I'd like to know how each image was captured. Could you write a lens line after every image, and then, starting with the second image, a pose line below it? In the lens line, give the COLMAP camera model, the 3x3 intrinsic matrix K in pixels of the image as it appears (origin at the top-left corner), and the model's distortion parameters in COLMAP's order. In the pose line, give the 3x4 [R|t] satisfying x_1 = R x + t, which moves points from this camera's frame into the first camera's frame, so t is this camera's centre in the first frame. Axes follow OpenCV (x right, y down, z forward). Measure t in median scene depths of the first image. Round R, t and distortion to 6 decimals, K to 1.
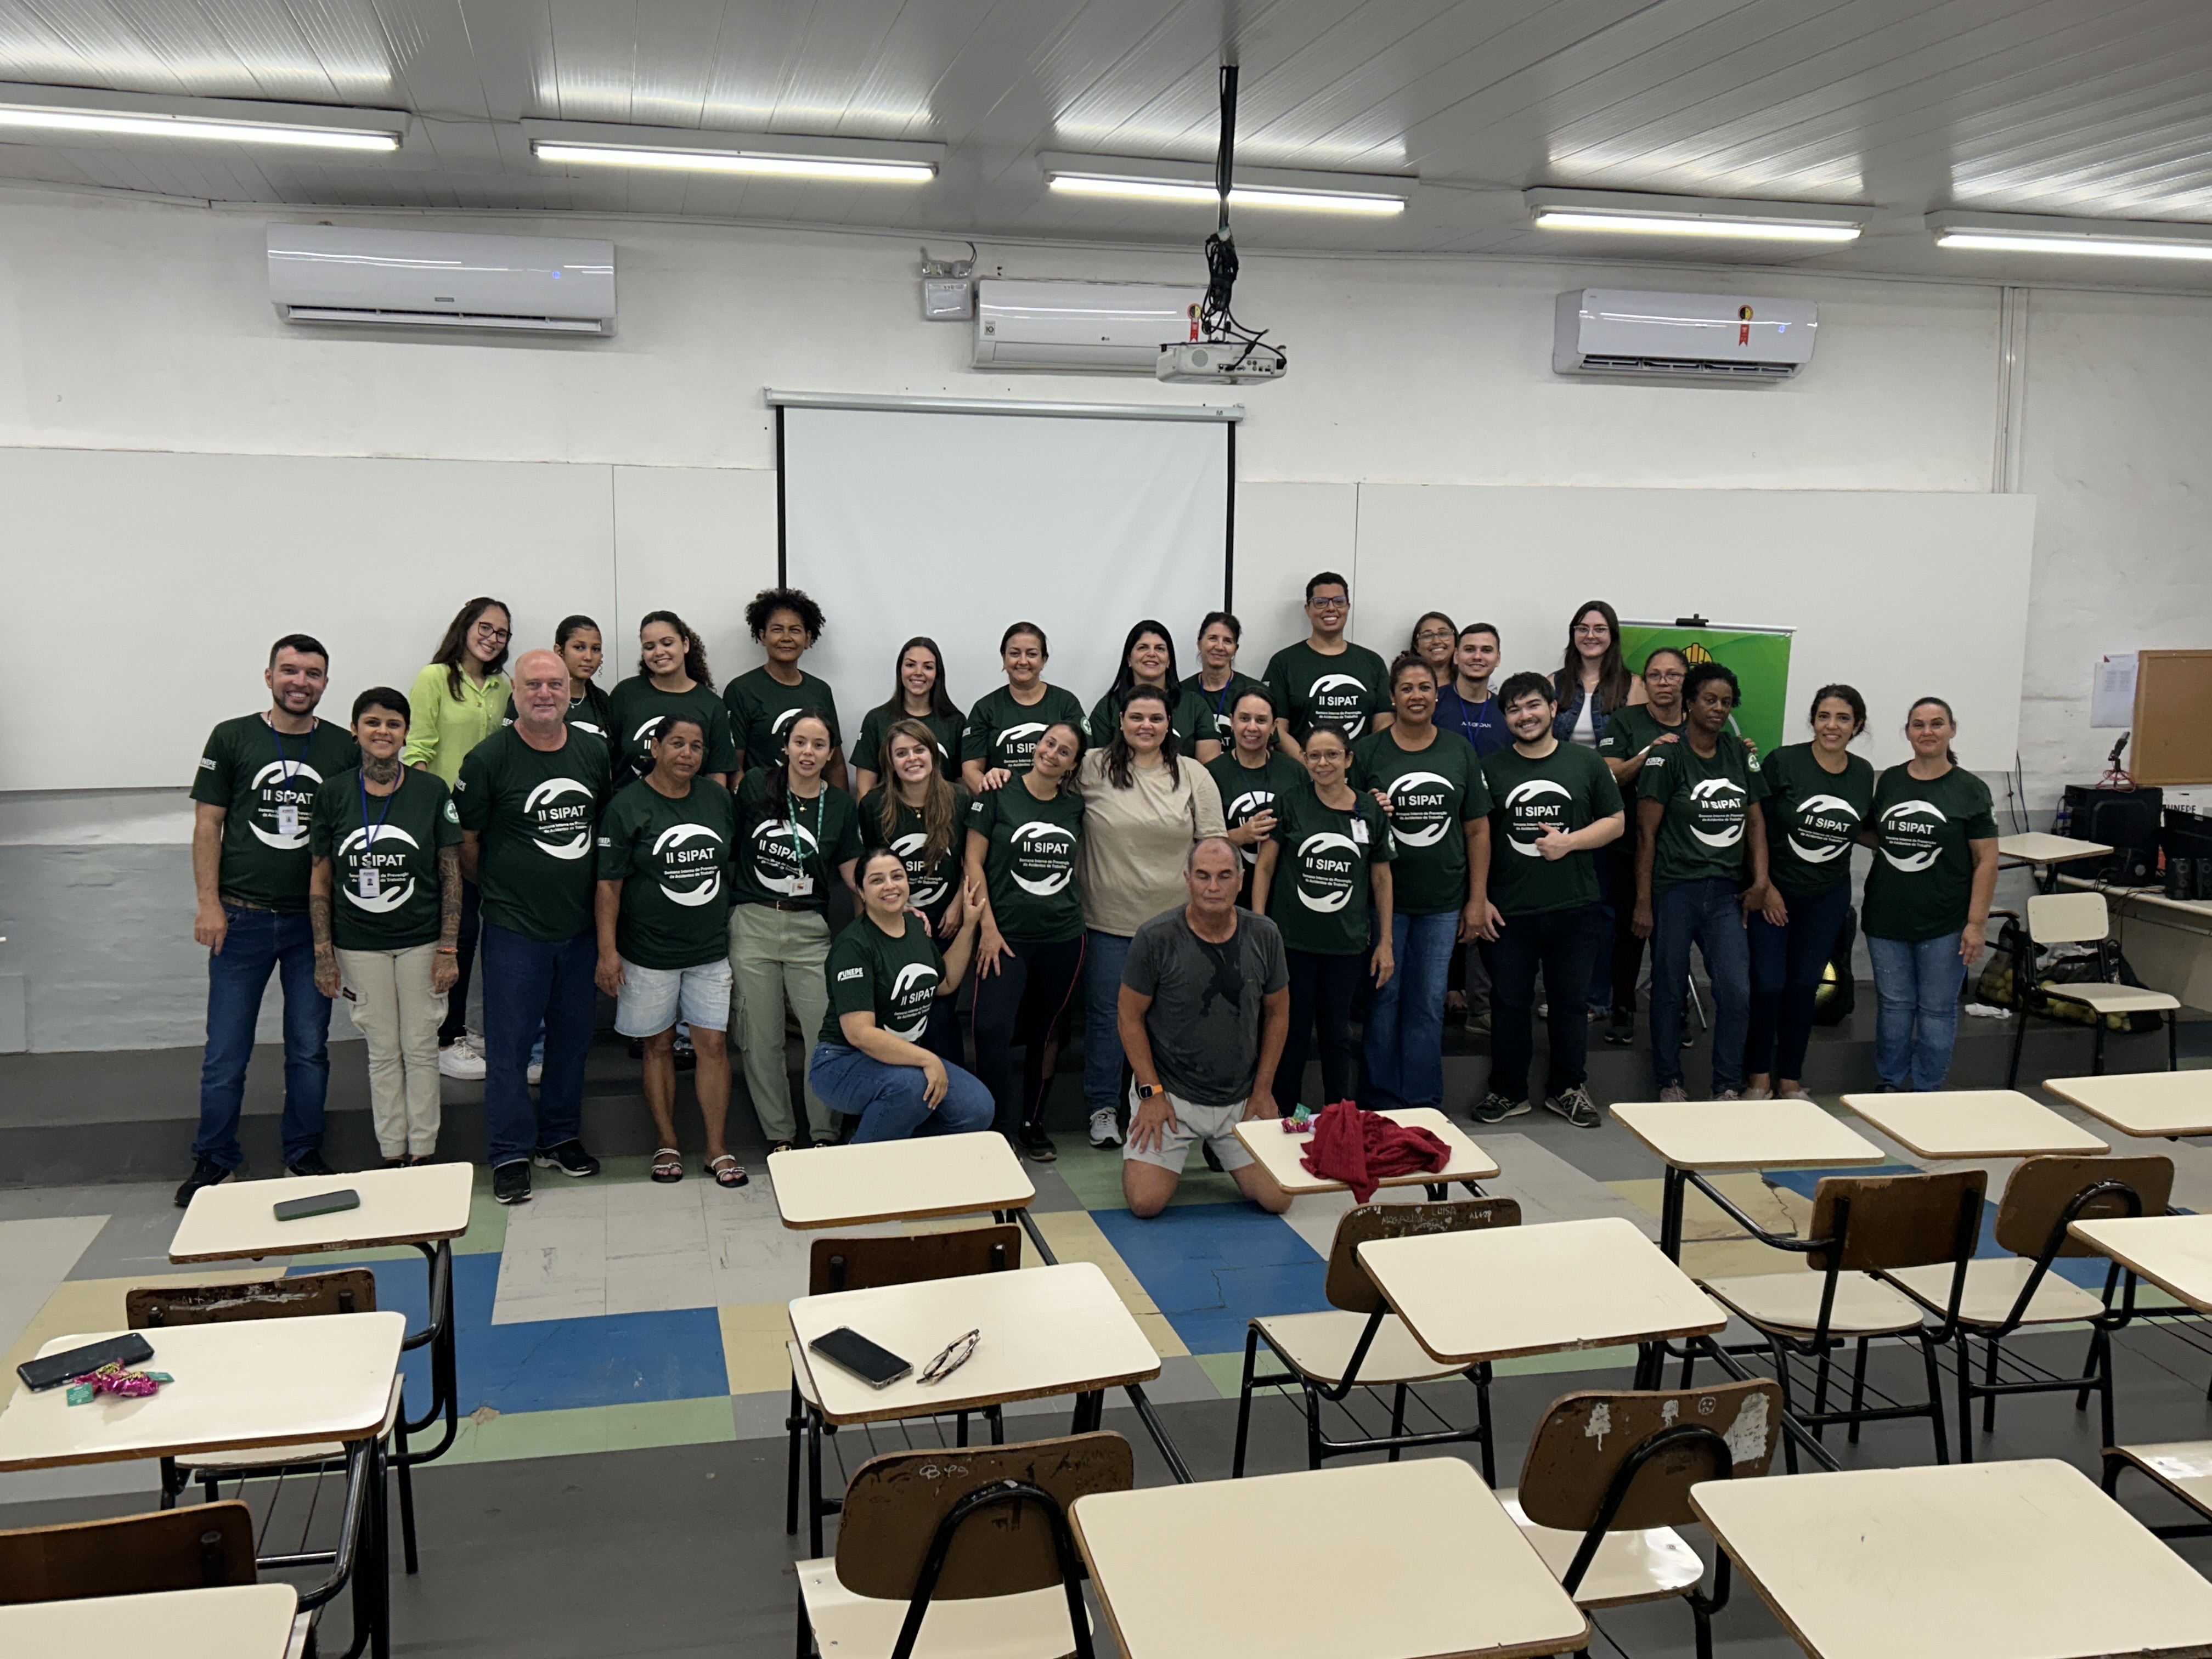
lens RADIAL K [[2055.0, 0, 1093.8], [0, 2055.0, 807.3], [0, 0, 1]] dist [0.091809, -0.039812]
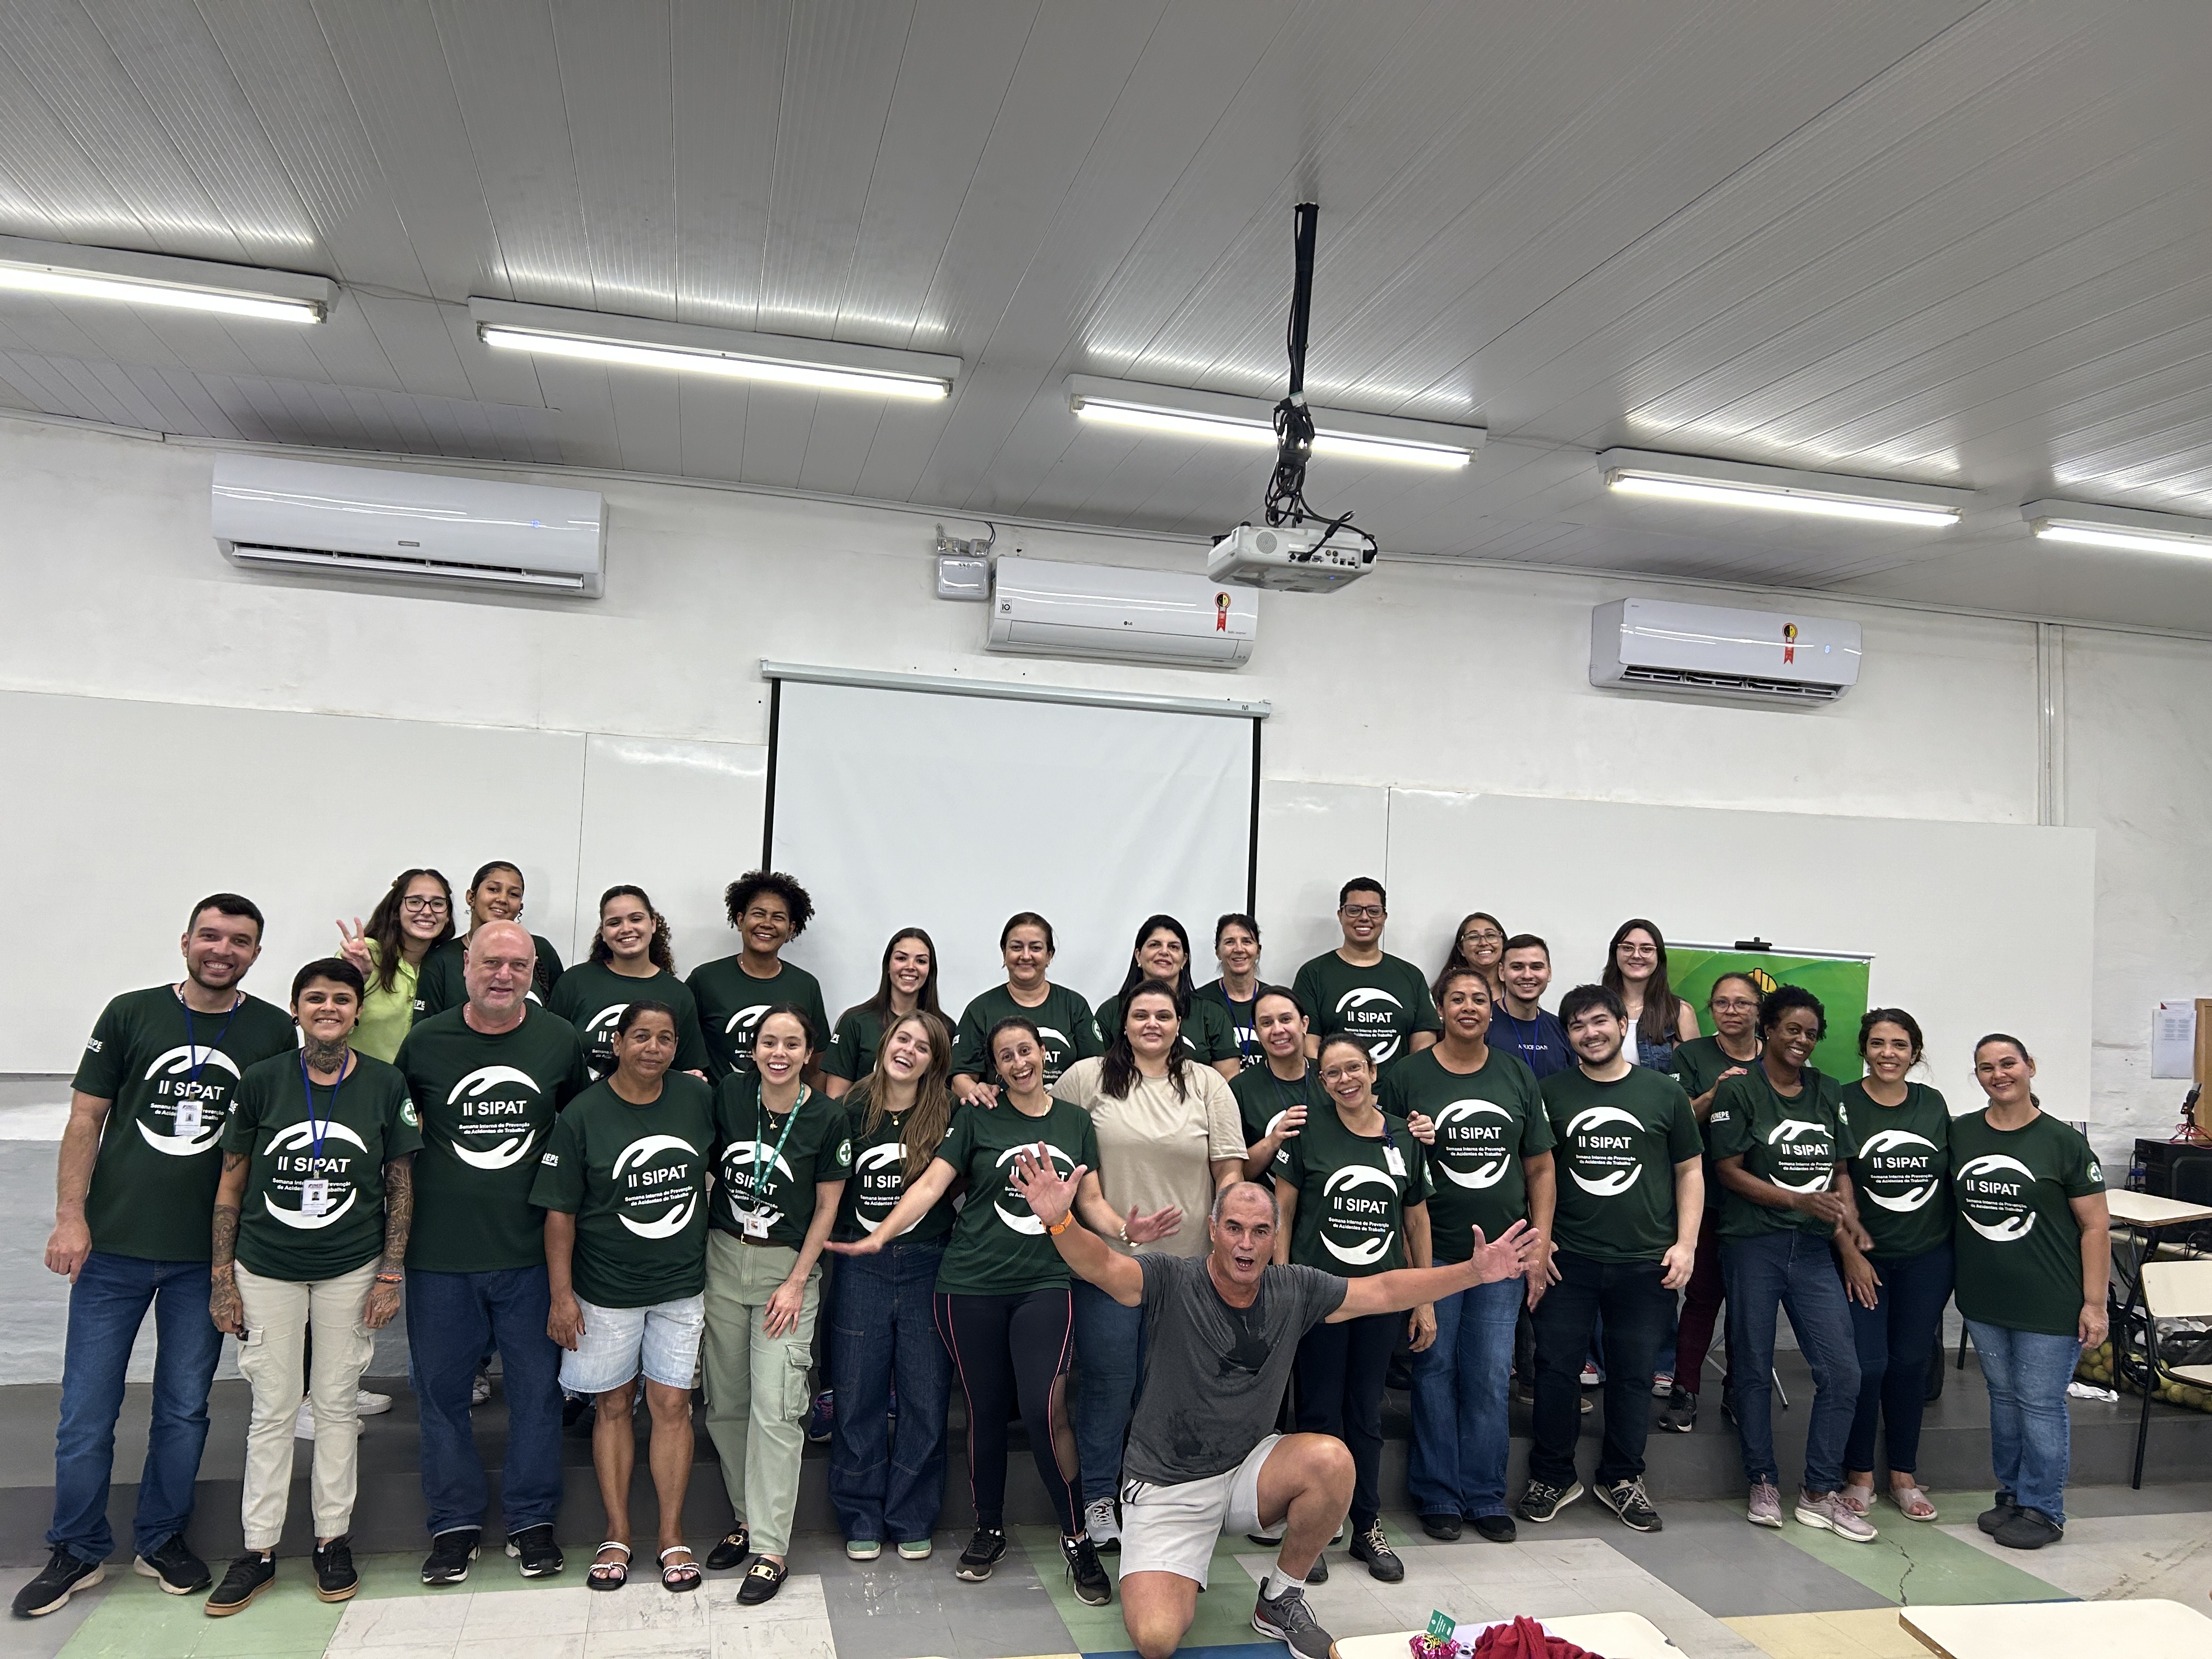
lens RADIAL K [[1665.2, 0, 1104.8], [0, 1665.2, 834.3], [0, 0, 1]] dist [0.062591, -0.067524]
pose [[0.999456, 0.032826, 0.003285, -0.004474], [-0.031795, 0.985025, -0.169455, -0.002675], [-0.008799, 0.169259, 0.985532, 0.275541]]
